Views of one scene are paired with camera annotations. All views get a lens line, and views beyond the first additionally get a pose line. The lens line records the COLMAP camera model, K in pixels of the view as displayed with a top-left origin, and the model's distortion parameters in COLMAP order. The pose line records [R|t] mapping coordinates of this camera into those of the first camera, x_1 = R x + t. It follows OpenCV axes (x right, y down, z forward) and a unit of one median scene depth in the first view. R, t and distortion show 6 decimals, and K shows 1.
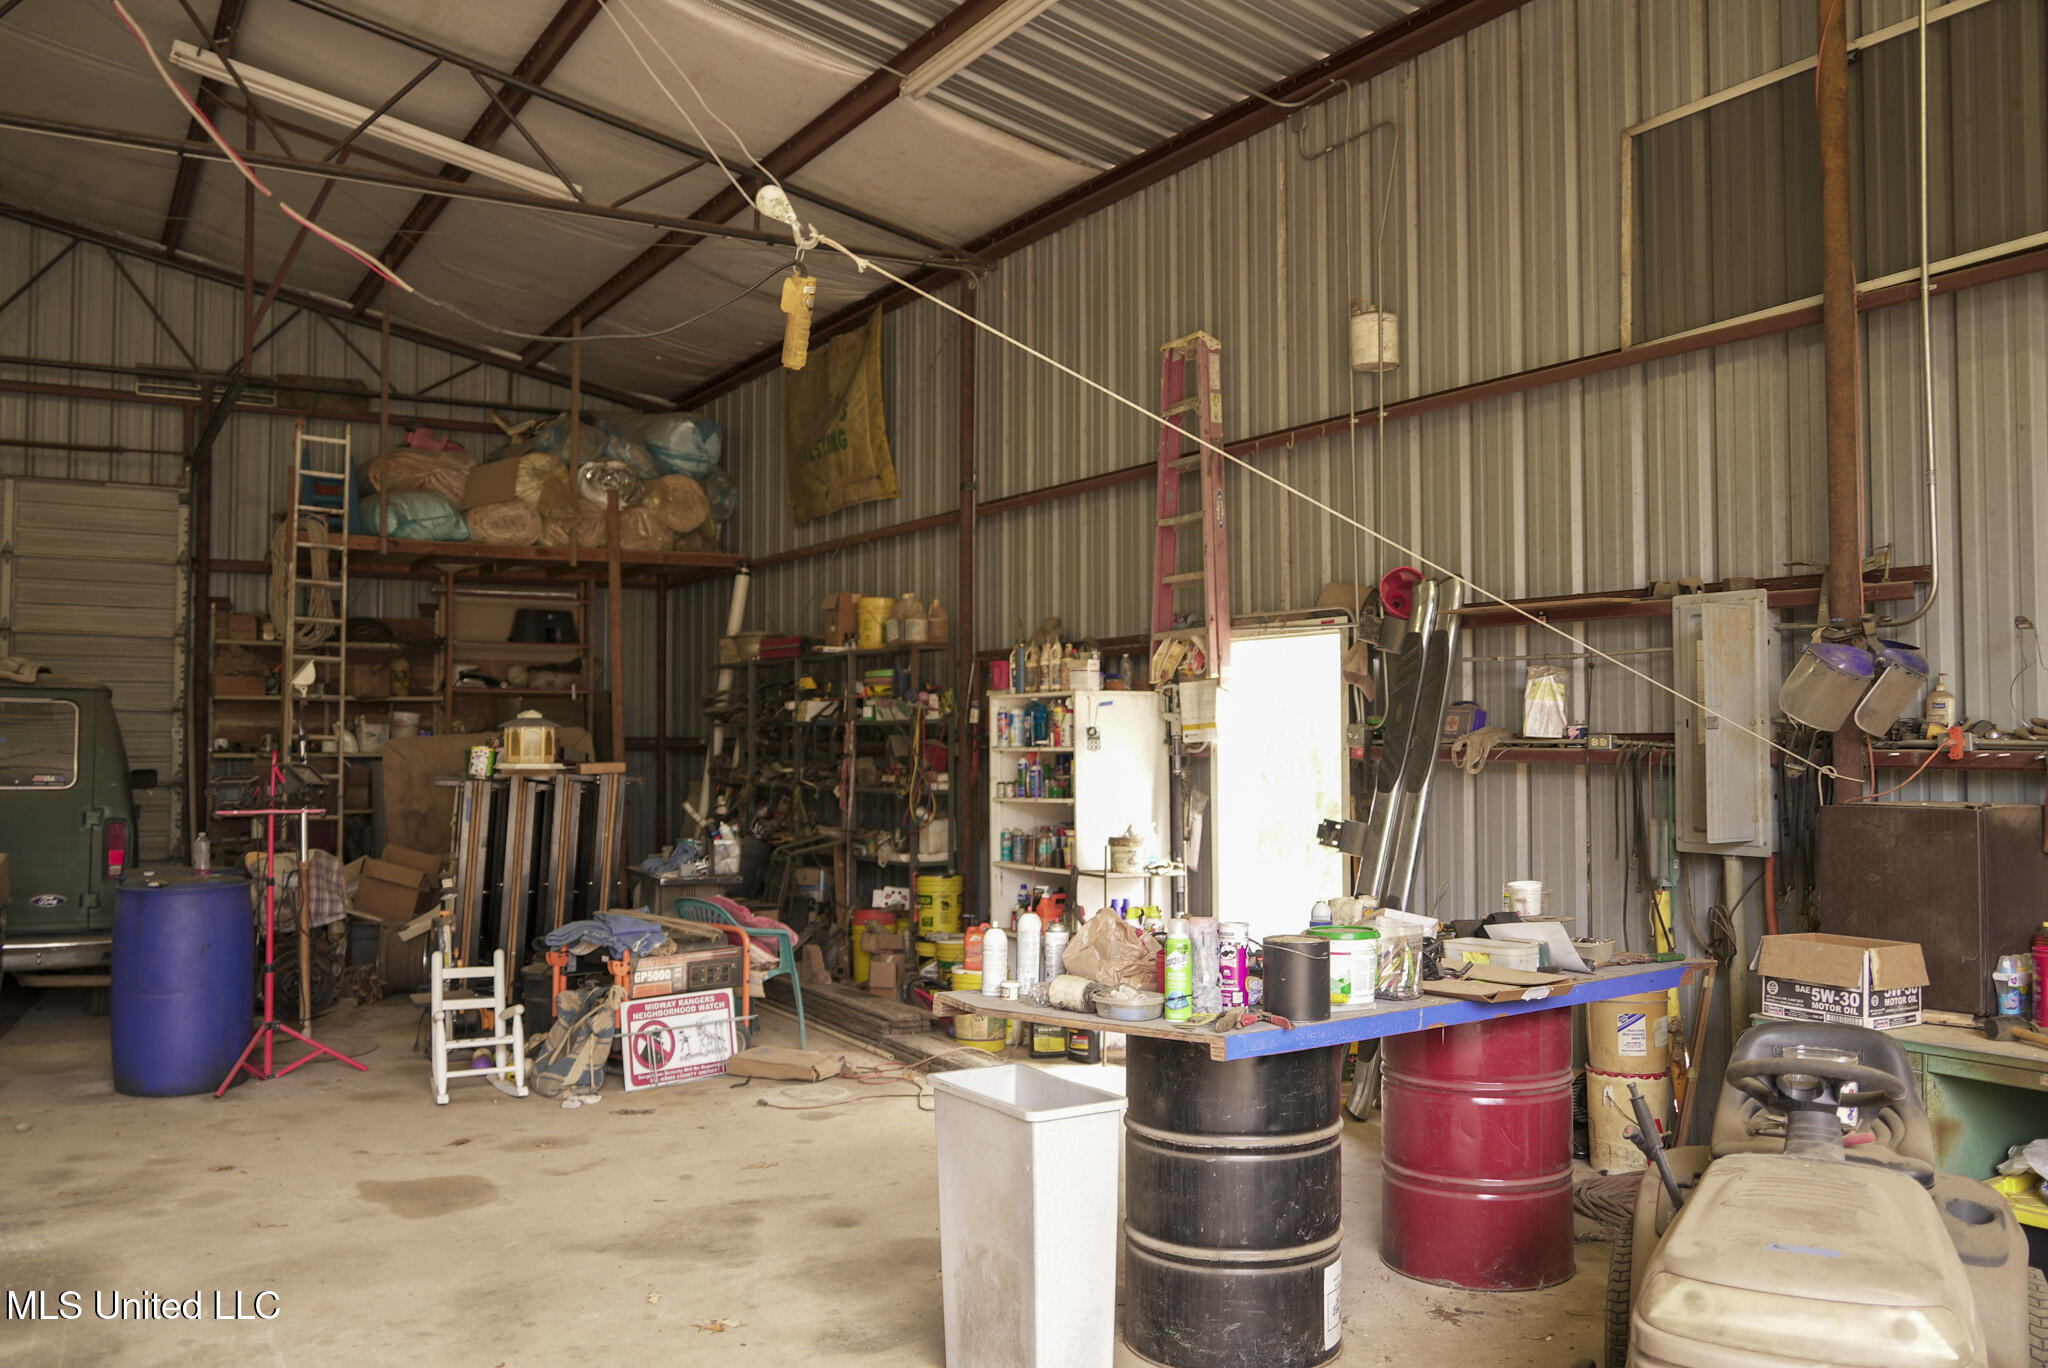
lens RADIAL K [[1656.2, 0, 1018.2], [0, 1656.2, 680.1], [0, 0, 1]] dist [-0.060057, 0.057813]
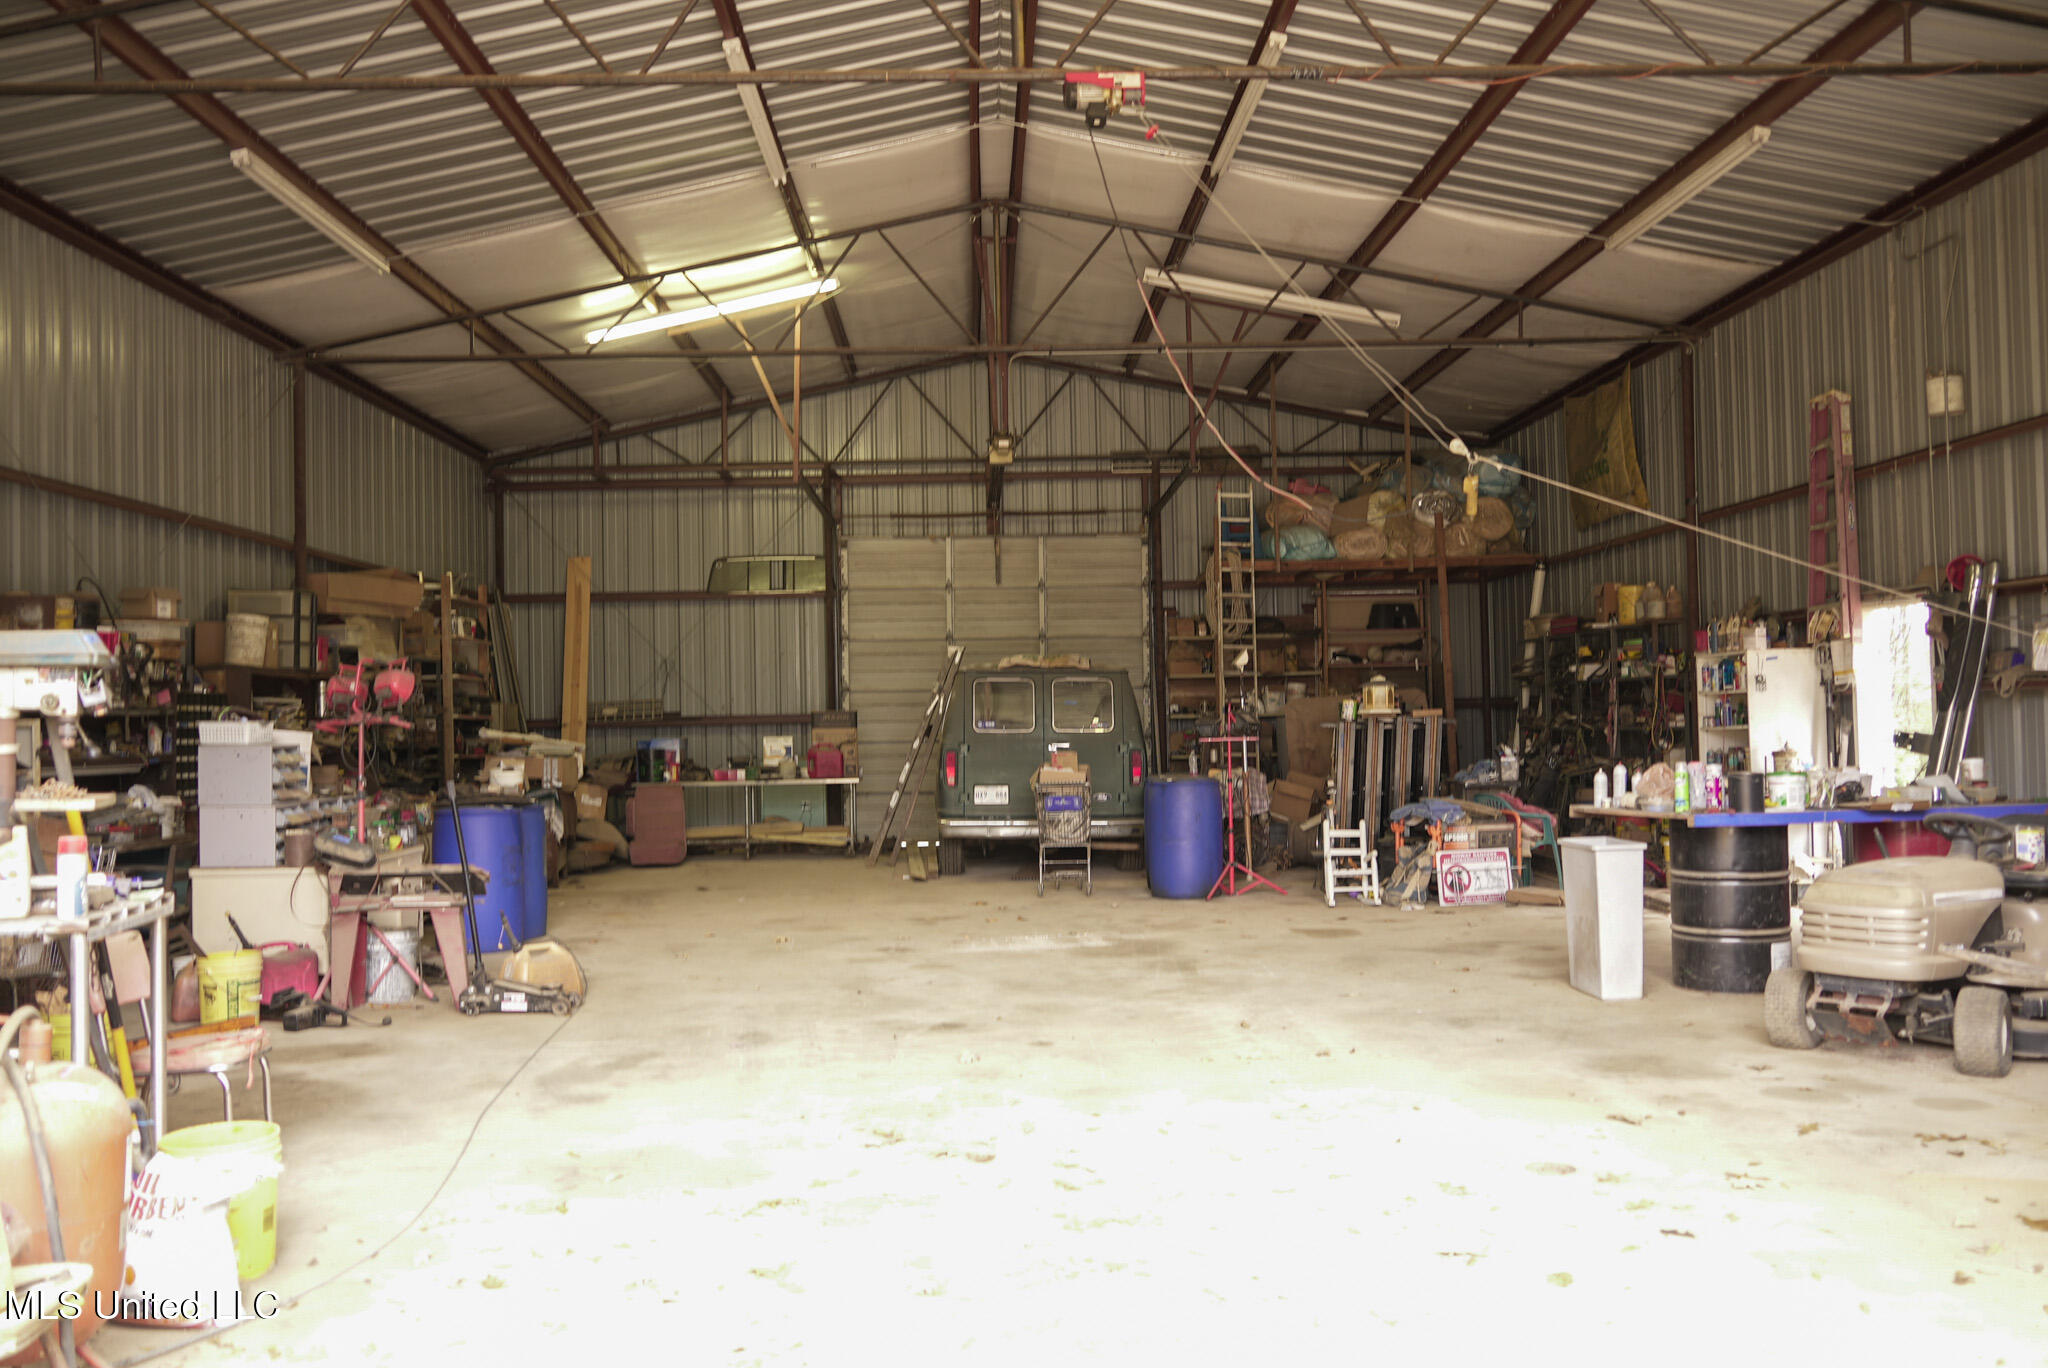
lens RADIAL K [[1656.2, 0, 1018.2], [0, 1656.2, 680.1], [0, 0, 1]] dist [-0.060057, 0.057813]
pose [[0.869830, -0.029747, -0.492455, 0.121382], [0.037125, 0.999297, 0.005212, 0.001064], [0.491953, -0.022815, 0.870322, -0.361787]]
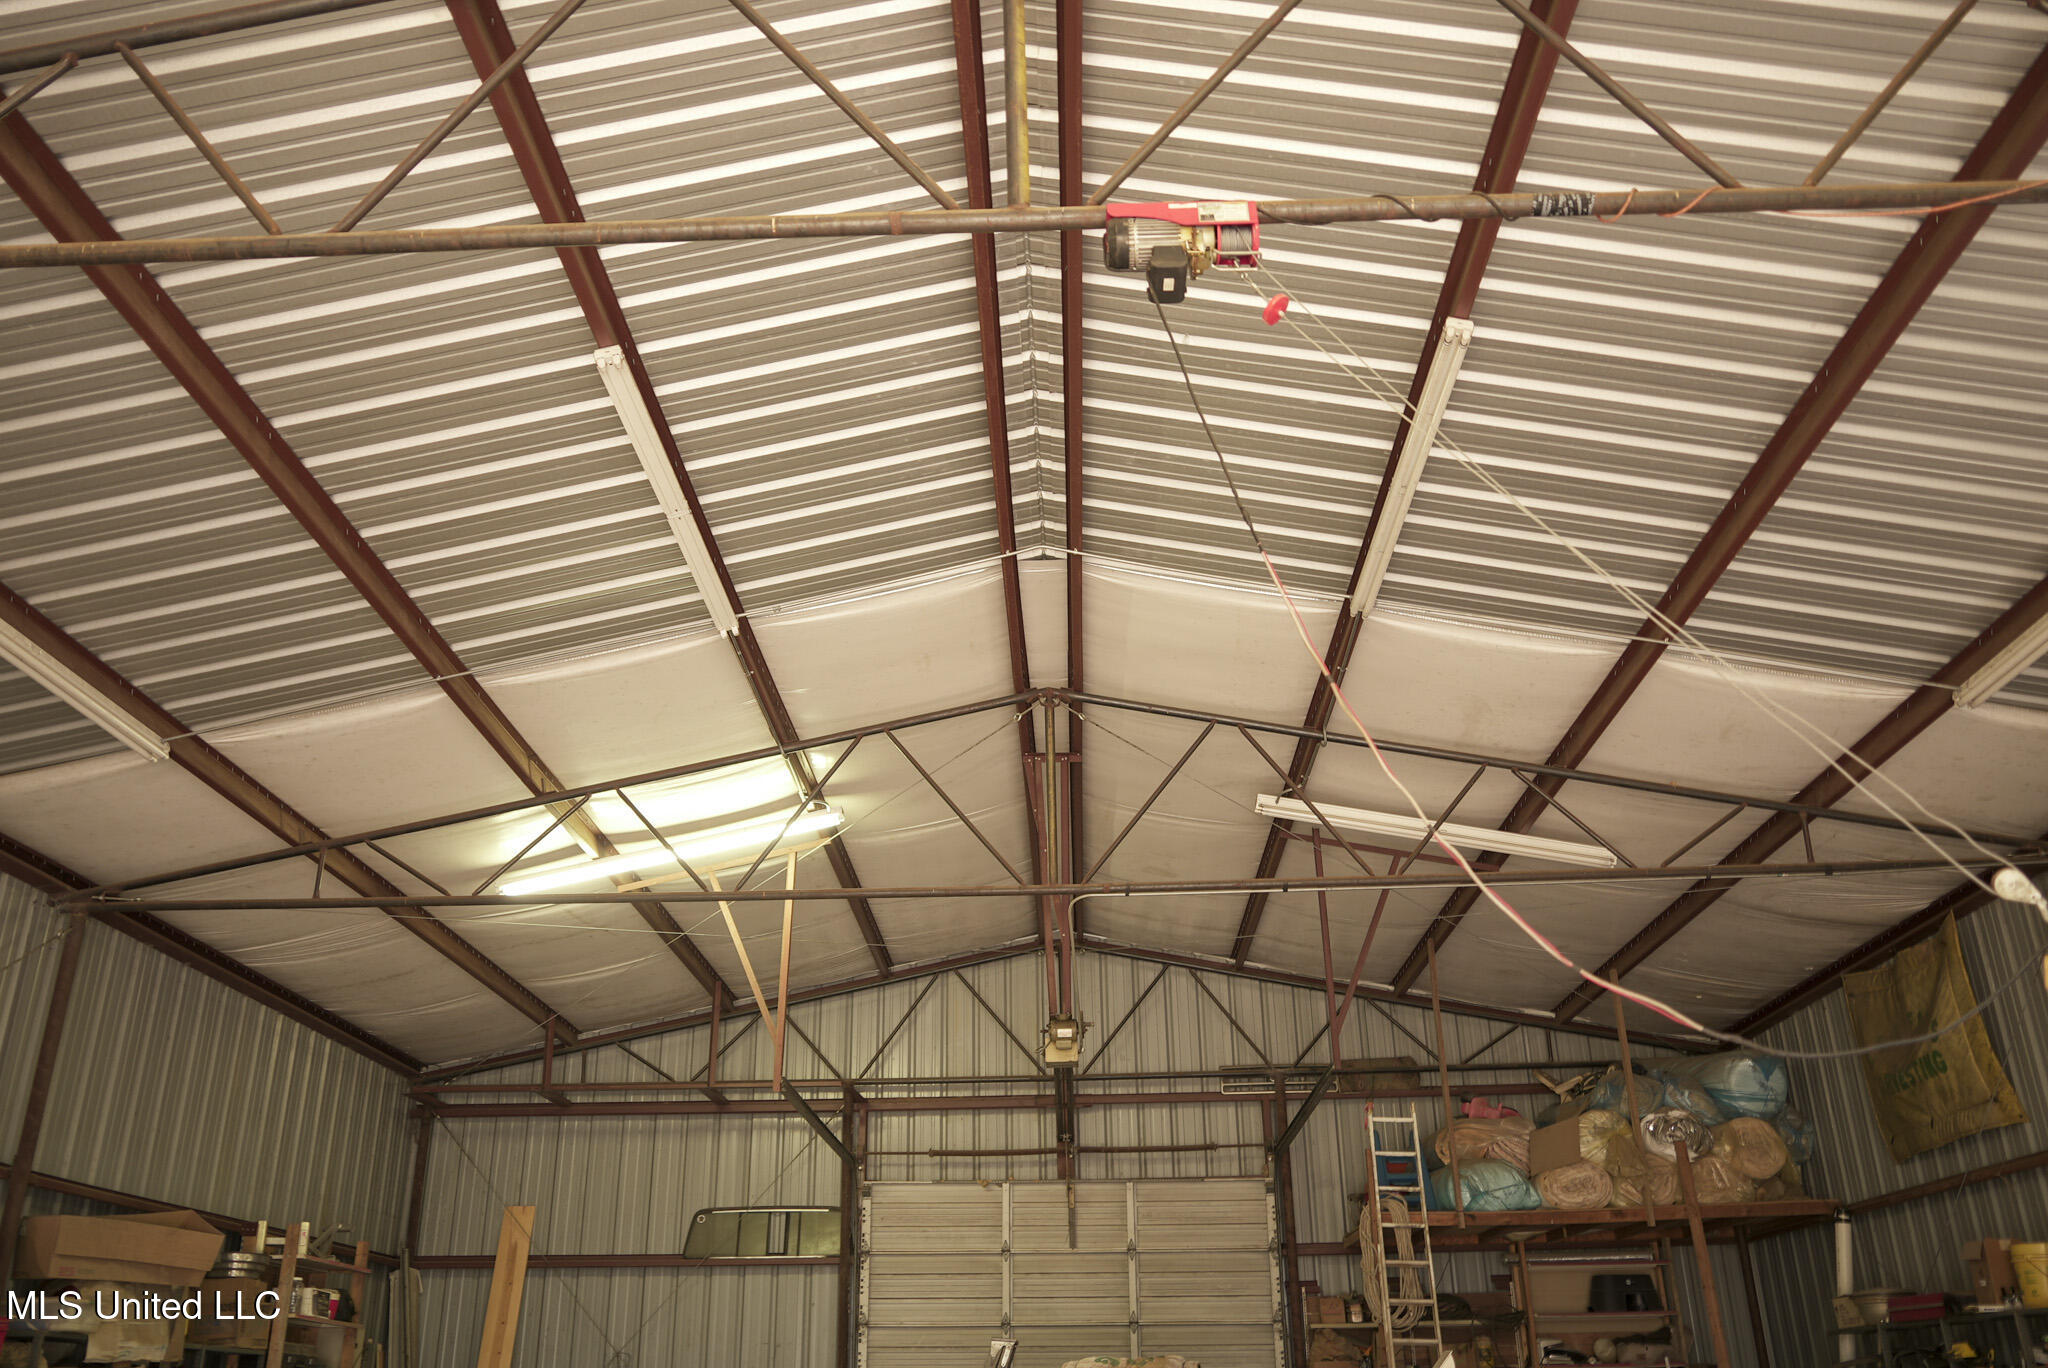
lens RADIAL K [[1656.2, 0, 1018.2], [0, 1656.2, 680.1], [0, 0, 1]] dist [-0.060057, 0.057813]
pose [[0.838029, -0.231753, -0.493962, -0.036381], [0.030318, 0.923692, -0.381935, -0.010662], [0.544783, 0.305096, 0.781107, -0.044684]]
